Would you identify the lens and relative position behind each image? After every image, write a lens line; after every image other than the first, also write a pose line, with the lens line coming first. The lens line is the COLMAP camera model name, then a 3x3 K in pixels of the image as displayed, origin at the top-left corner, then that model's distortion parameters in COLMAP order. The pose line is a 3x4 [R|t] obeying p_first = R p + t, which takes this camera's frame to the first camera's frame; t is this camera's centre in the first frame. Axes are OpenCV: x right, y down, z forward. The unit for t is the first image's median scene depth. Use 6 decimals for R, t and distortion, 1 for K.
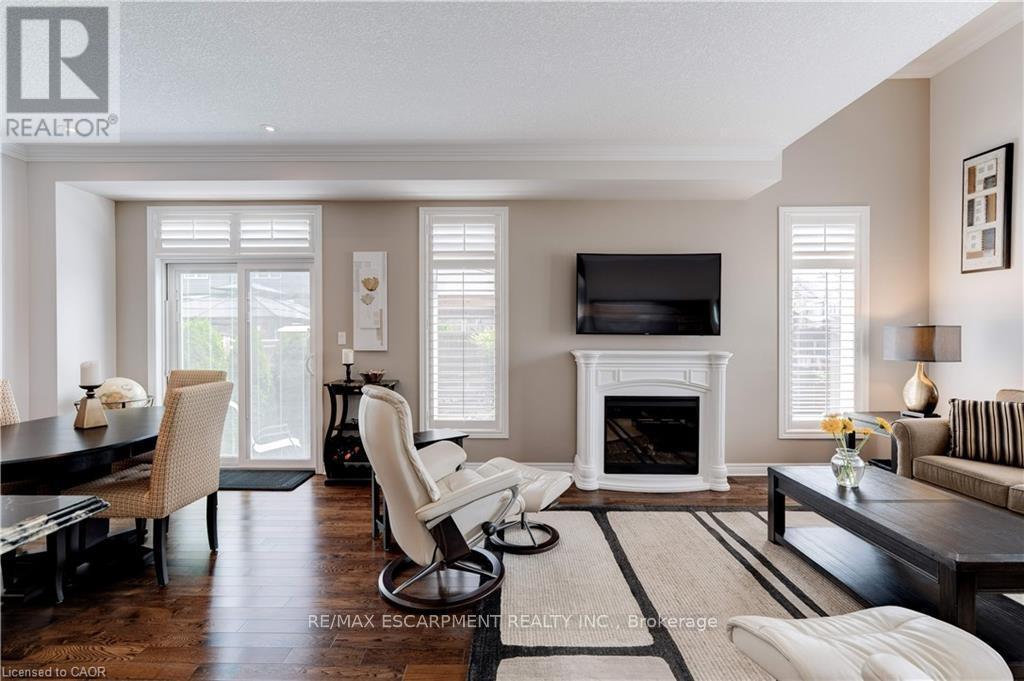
lens RADIAL K [[460.7, 0, 508.7], [0, 460.7, 337.7], [0, 0, 1]] dist [-0.004184, 0.000340]
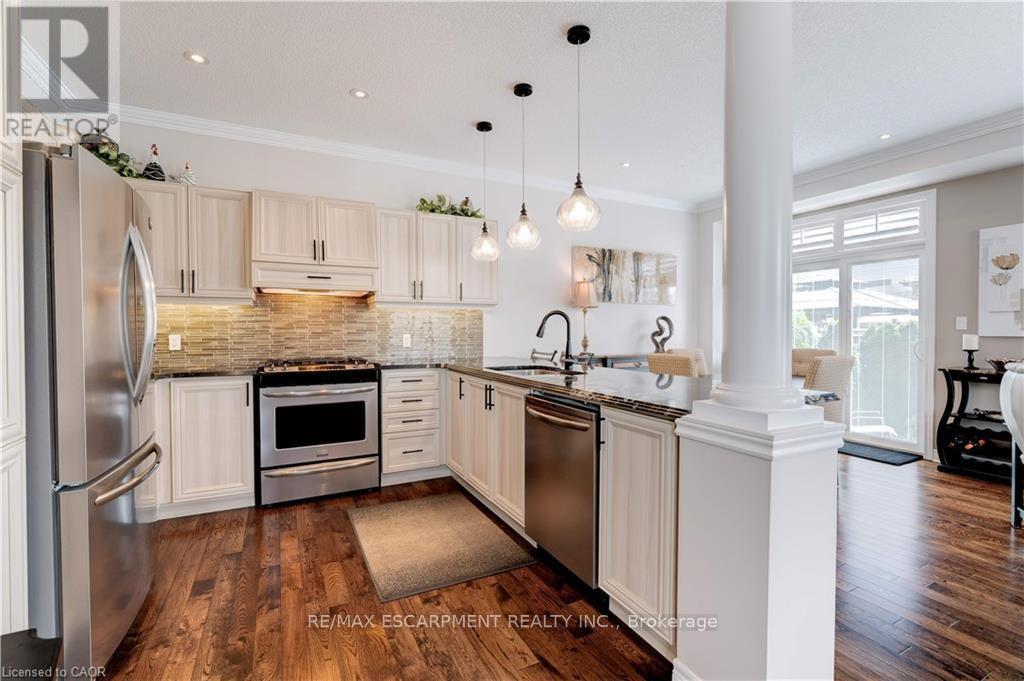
lens RADIAL K [[457.9, 0, 508.7], [0, 457.9, 339.5], [0, 0, 1]] dist [-0.004076, 0.000799]
pose [[0.459309, 0.016079, -0.888131, 0.046112], [-0.000472, 0.999840, 0.017858, 0.019005], [0.888276, -0.007783, 0.459244, -0.268207]]
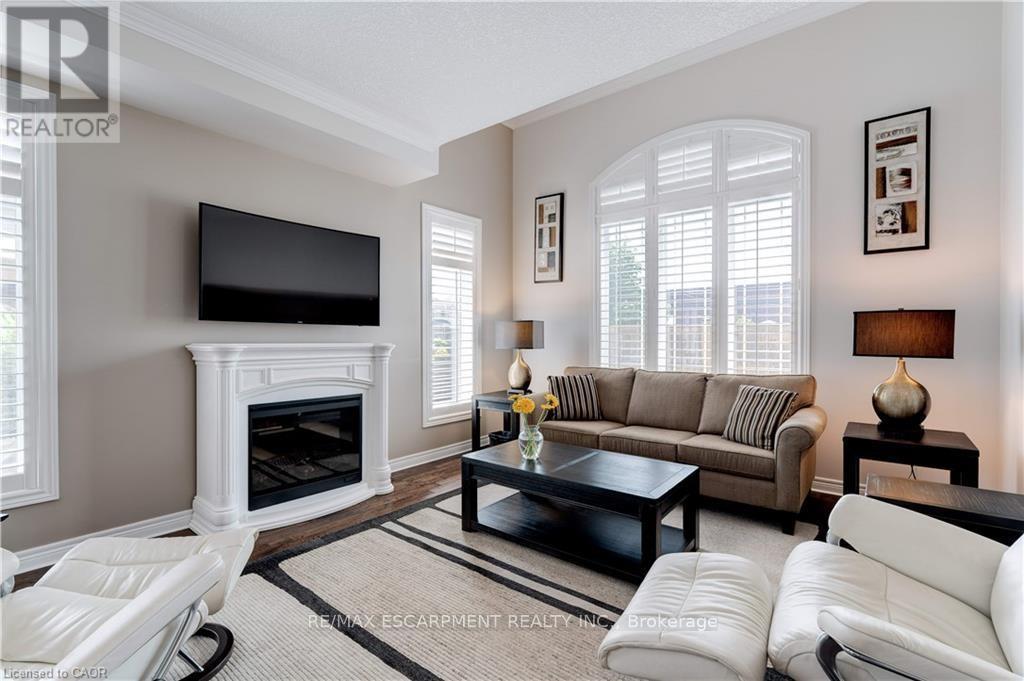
lens RADIAL K [[457.9, 0, 508.7], [0, 457.9, 339.5], [0, 0, 1]] dist [-0.004076, 0.000799]
pose [[0.620853, -0.003030, 0.783921, -0.098436], [0.001560, 0.999995, 0.002630, 0.019865], [-0.783925, -0.000410, 0.620855, 0.216810]]
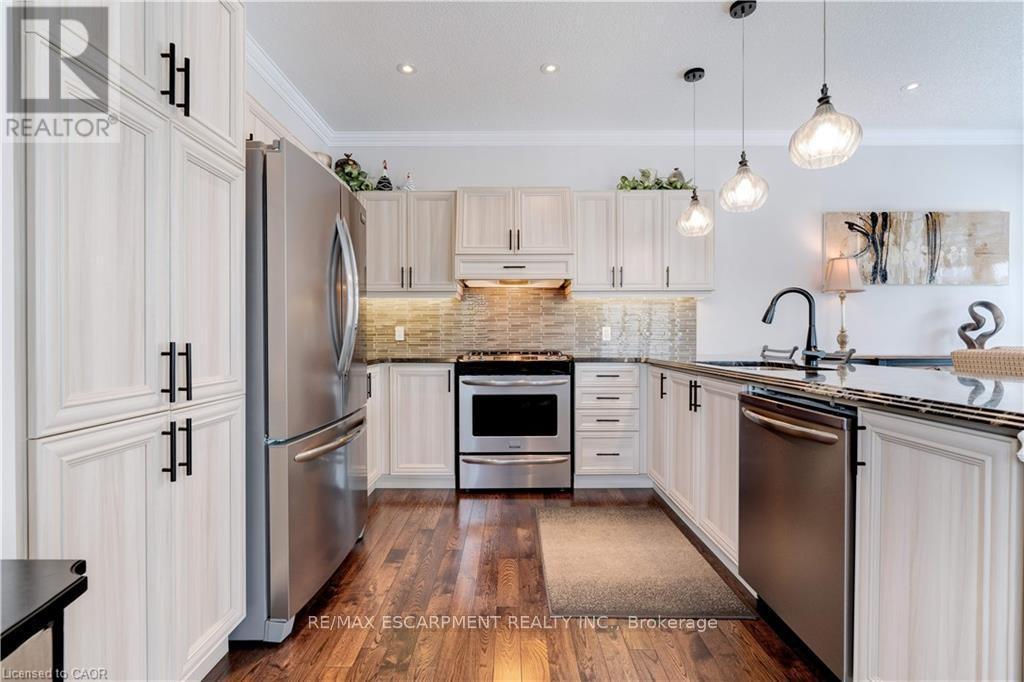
lens RADIAL K [[463.8, 0, 508.6], [0, 463.8, 341.2], [0, 0, 1]] dist [-0.004310, 0.001218]
pose [[0.007224, 0.007340, -0.999947, -0.013954], [-0.001223, 0.999972, 0.007331, 0.047601], [0.999973, 0.001170, 0.007232, -0.209471]]
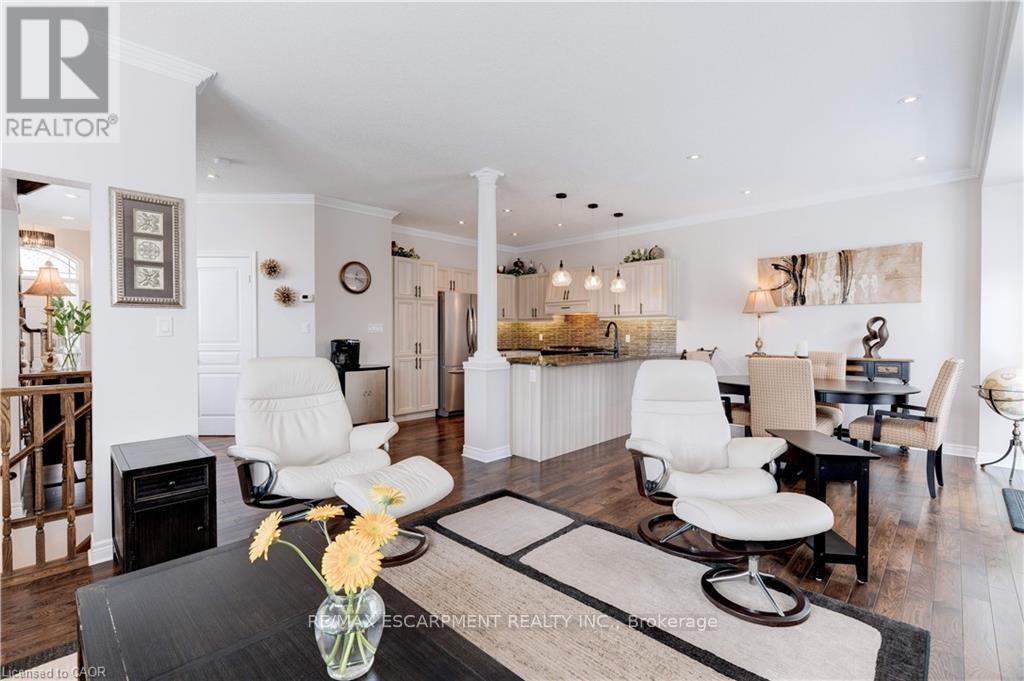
lens RADIAL K [[456.1, 0, 508.4], [0, 456.1, 338.7], [0, 0, 1]] dist [-0.004996, 0.000025]
pose [[-0.693107, 0.011754, -0.720739, 0.567469], [-0.001059, 0.999849, 0.017324, 0.011483], [0.720834, 0.012770, -0.692990, 0.843557]]
